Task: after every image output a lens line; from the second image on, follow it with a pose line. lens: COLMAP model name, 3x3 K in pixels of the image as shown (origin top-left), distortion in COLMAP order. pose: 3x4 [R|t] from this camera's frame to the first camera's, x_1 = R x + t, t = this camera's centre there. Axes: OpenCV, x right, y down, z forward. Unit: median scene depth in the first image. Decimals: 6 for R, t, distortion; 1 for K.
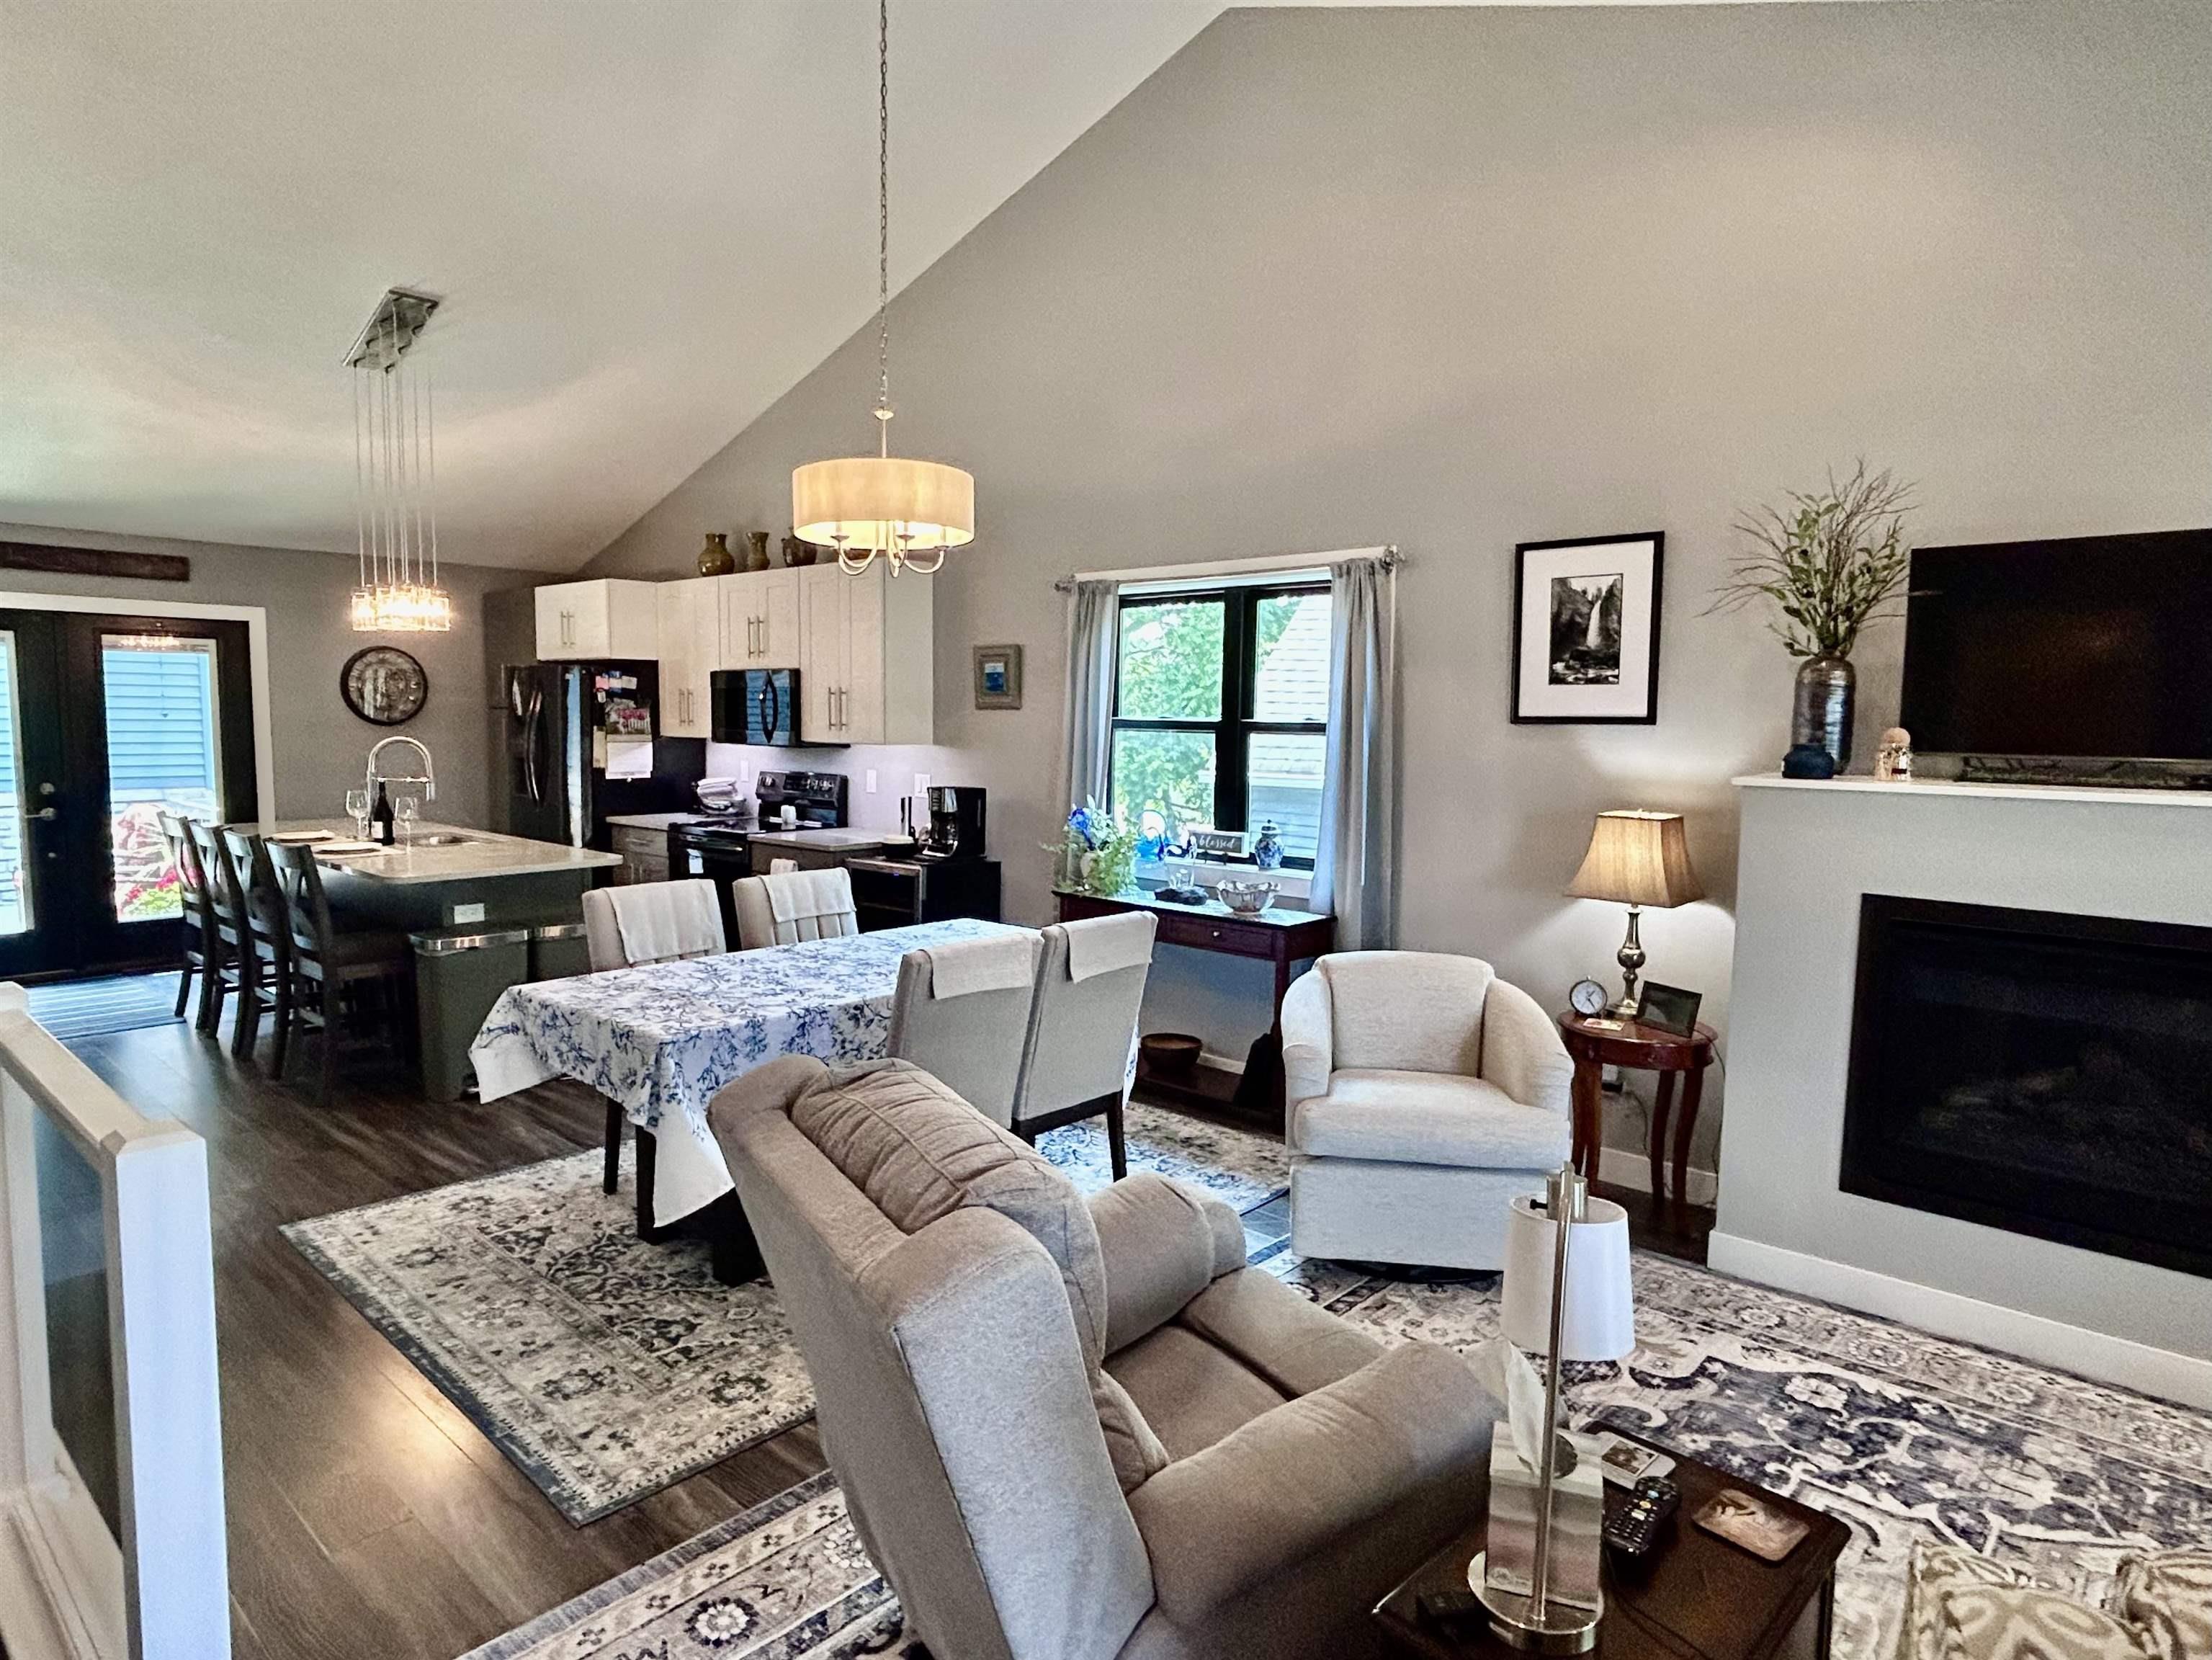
lens RADIAL K [[1266.7, 0, 1088.0], [0, 1266.7, 828.7], [0, 0, 1]] dist [-0.008014, 0.008210]
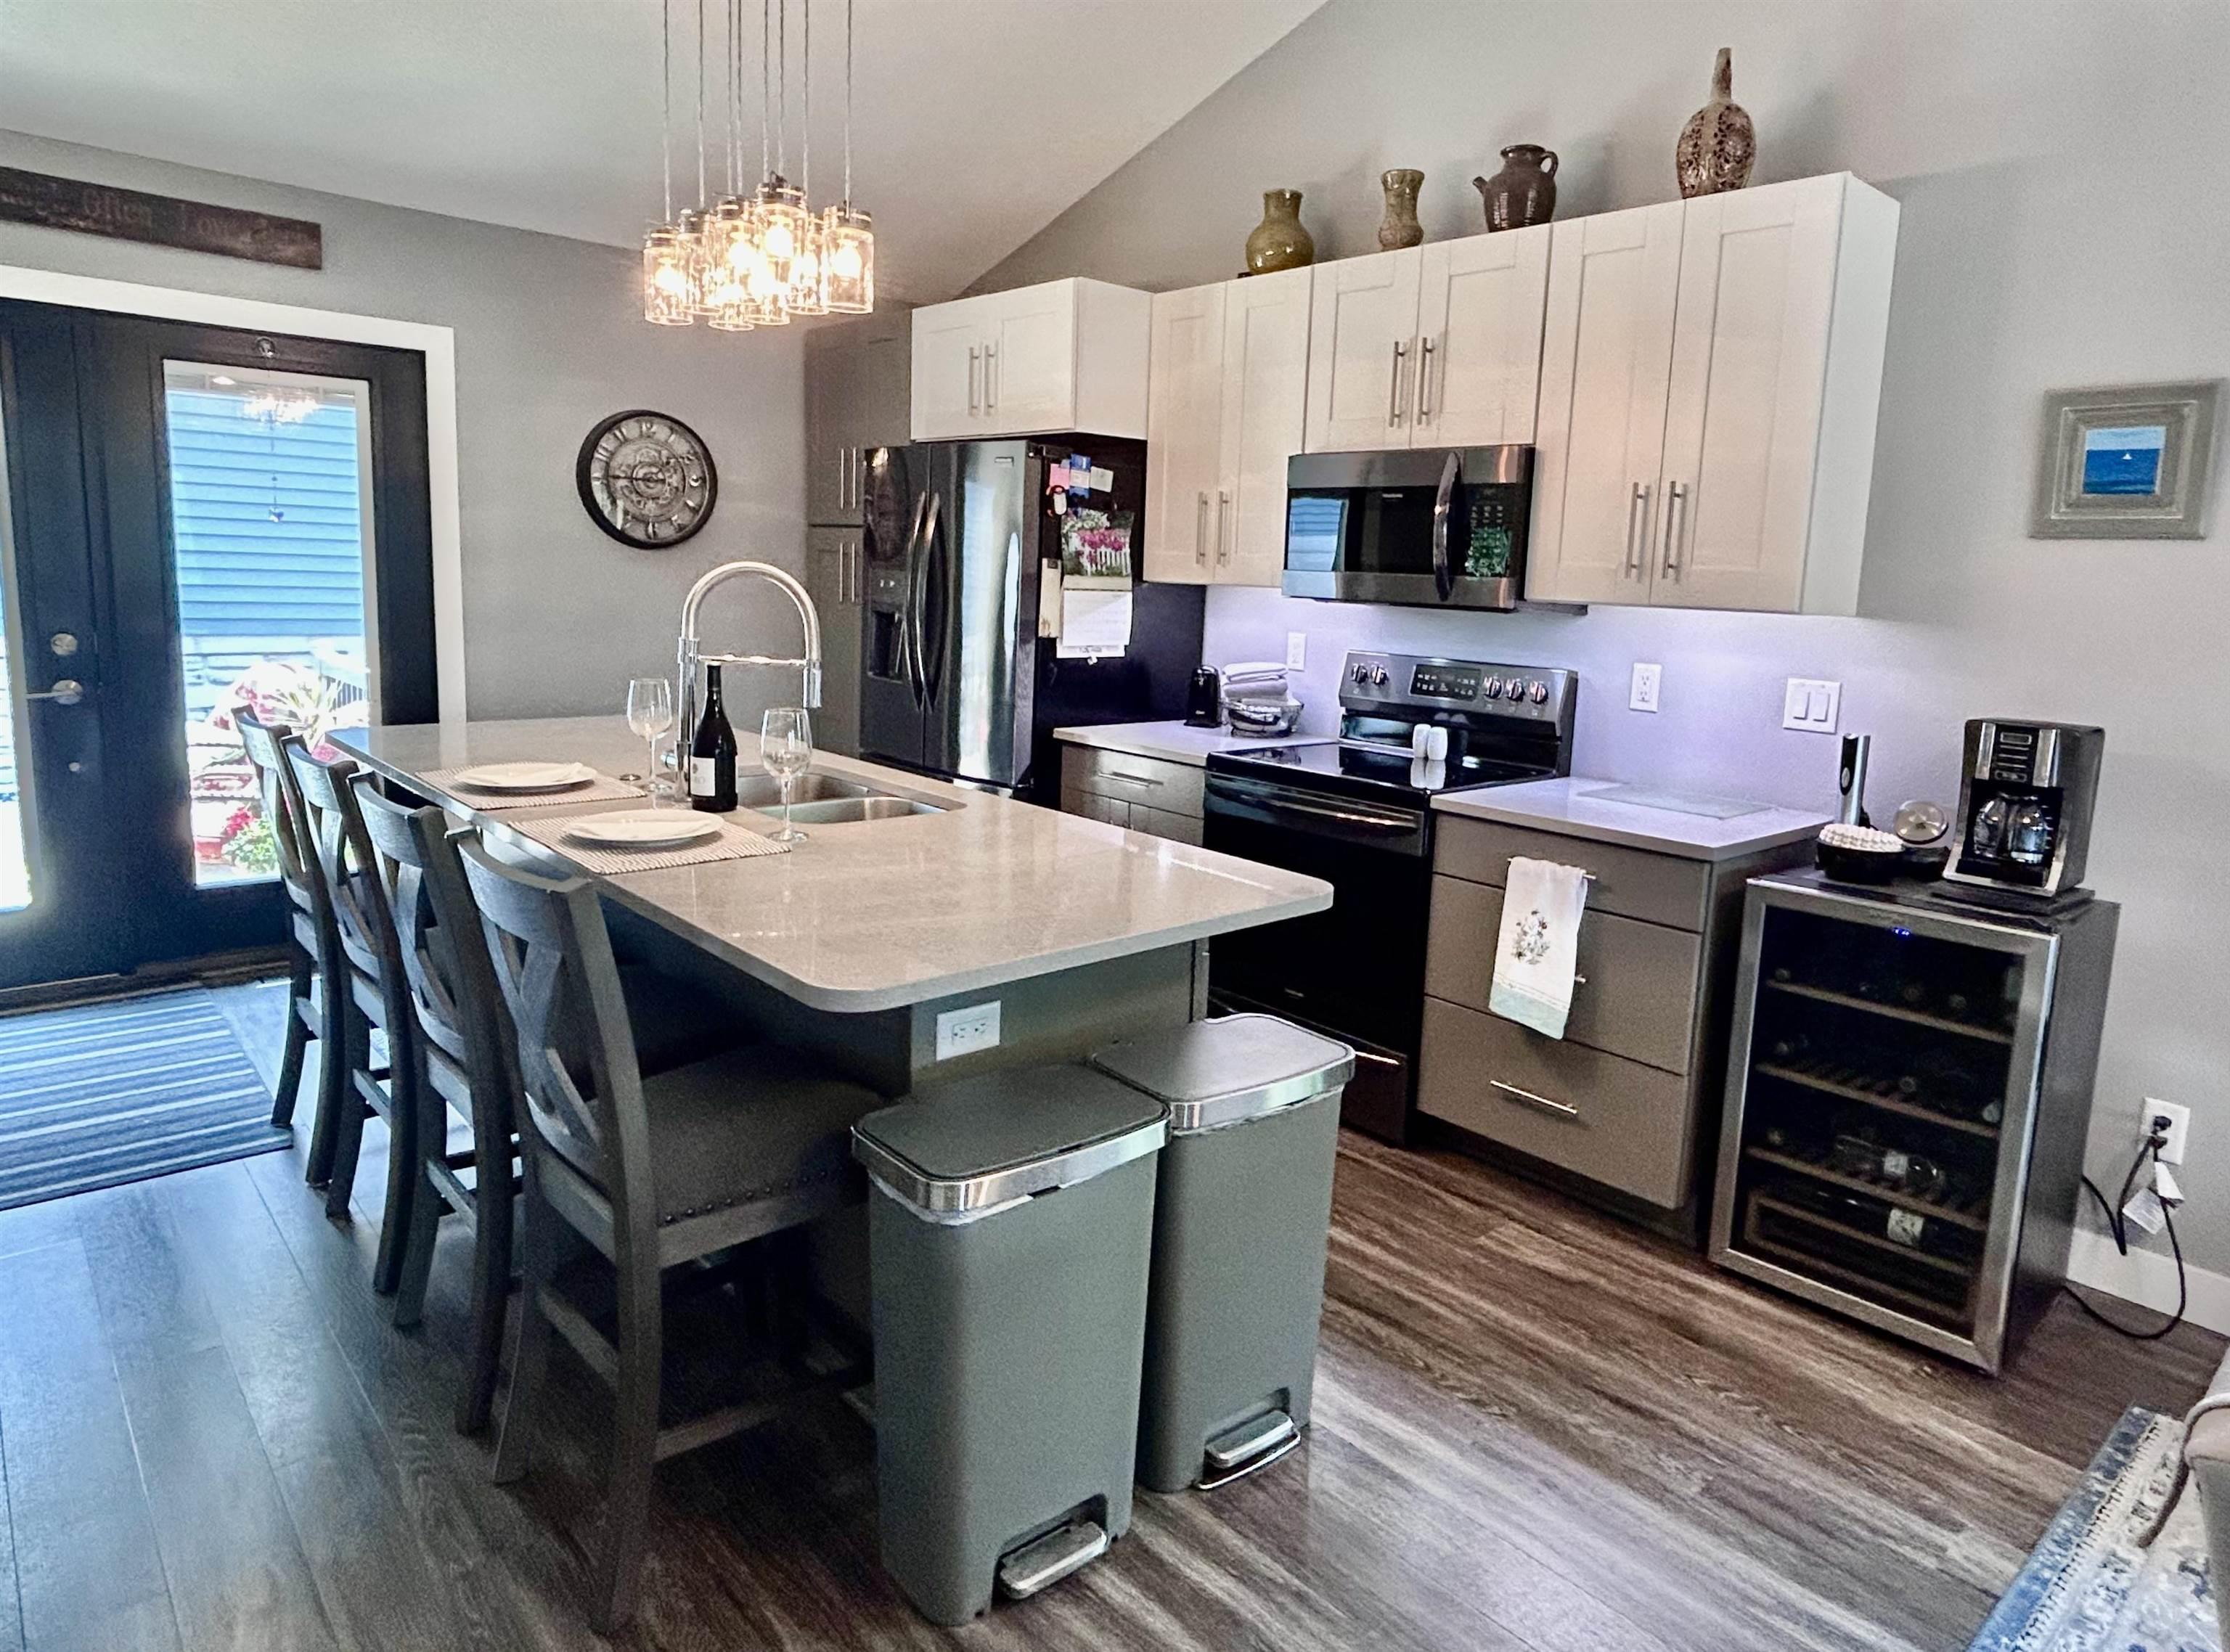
lens RADIAL K [[1378.6, 0, 1184.7], [0, 1378.6, 767.0], [0, 0, 1]] dist [0.005381, -0.004058]
pose [[0.995698, 0.040440, -0.083372, -0.381898], [-0.036300, 0.998060, 0.050590, -0.034353], [0.085256, -0.047346, 0.995234, 0.580383]]
